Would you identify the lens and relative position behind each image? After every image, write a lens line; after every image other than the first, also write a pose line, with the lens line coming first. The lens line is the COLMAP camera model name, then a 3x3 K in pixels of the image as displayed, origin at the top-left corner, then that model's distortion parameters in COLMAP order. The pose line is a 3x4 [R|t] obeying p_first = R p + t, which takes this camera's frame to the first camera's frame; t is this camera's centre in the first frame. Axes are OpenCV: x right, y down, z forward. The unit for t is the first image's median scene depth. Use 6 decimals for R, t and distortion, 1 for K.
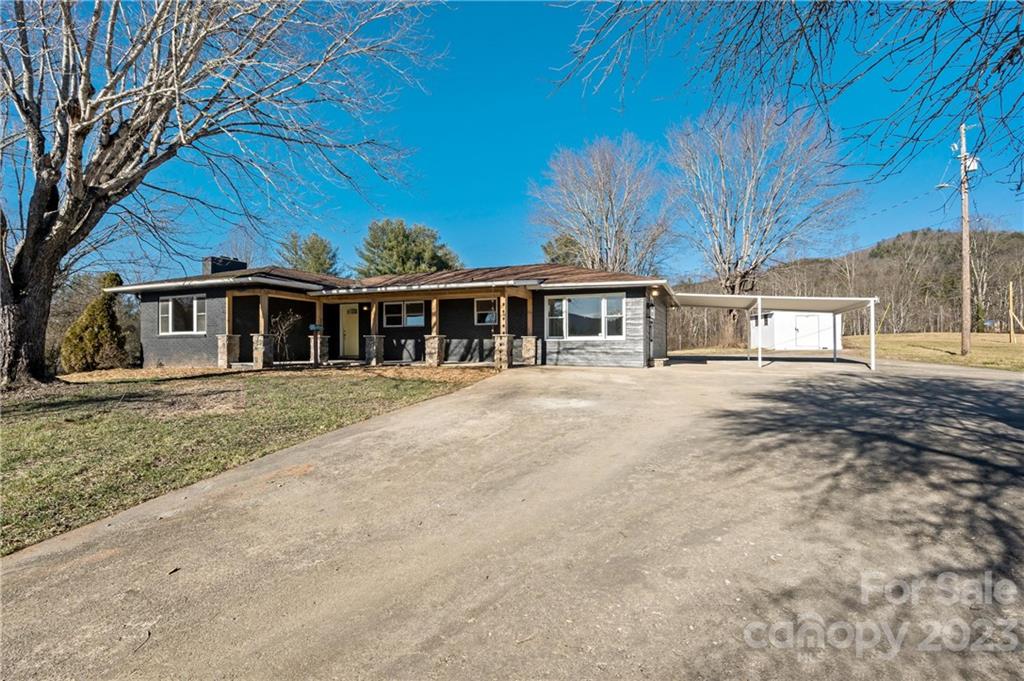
lens RADIAL K [[478.2, 0, 512.0], [0, 478.2, 340.5], [0, 0, 1]] dist [-0.000541, -0.000010]
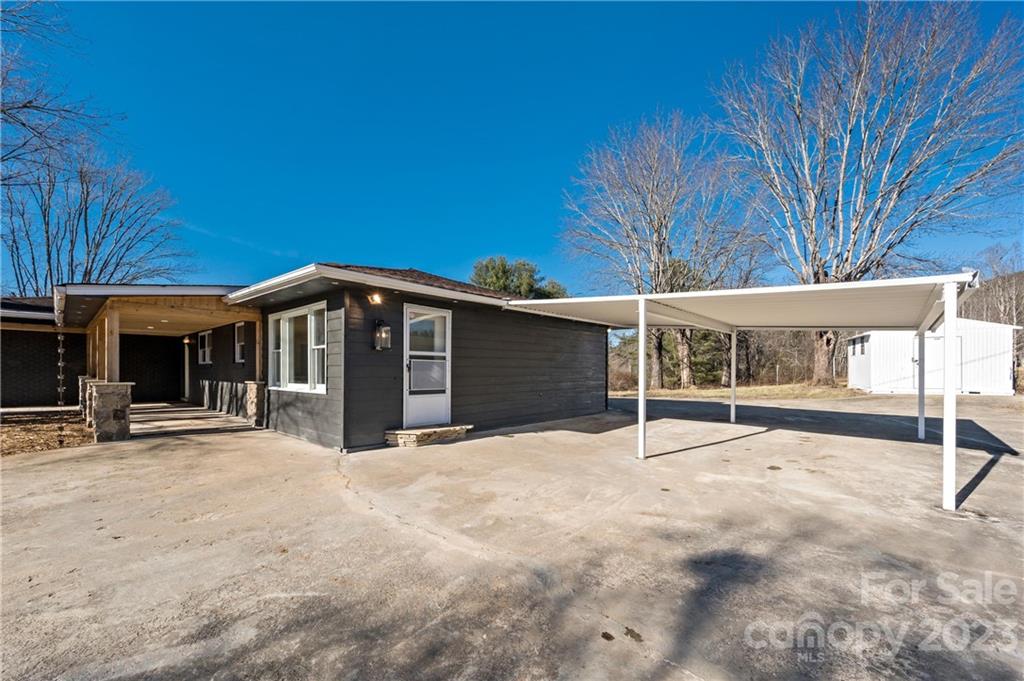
lens RADIAL K [[410.5, 0, 514.8], [0, 410.5, 382.5], [0, 0, 1]] dist [0.011255, -0.000036]
pose [[0.942965, 0.013784, -0.332606, 0.538685], [-0.000466, 0.999196, 0.040088, -0.028408], [0.332891, -0.037646, 0.942213, 0.607263]]
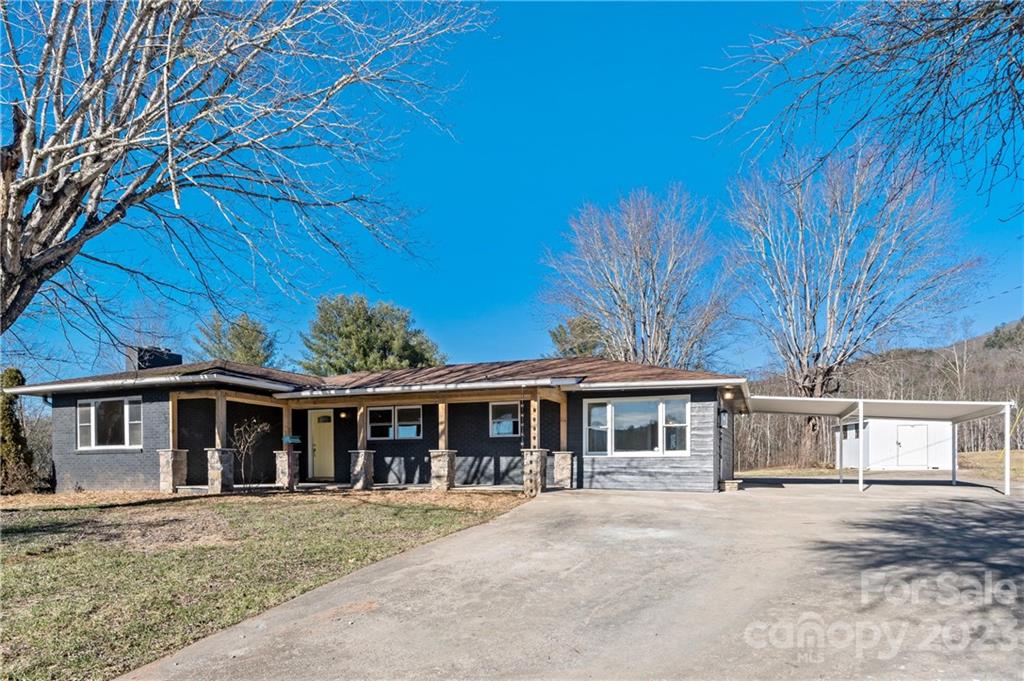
lens RADIAL K [[645.9, 0, 507.6], [0, 645.9, 467.5], [0, 0, 1]] dist [0.000969, -0.001011]
pose [[0.999972, -0.000185, 0.007464, -0.061139], [0.000092, 0.999924, 0.012360, 0.003958], [-0.007466, -0.012359, 0.999896, -0.040247]]
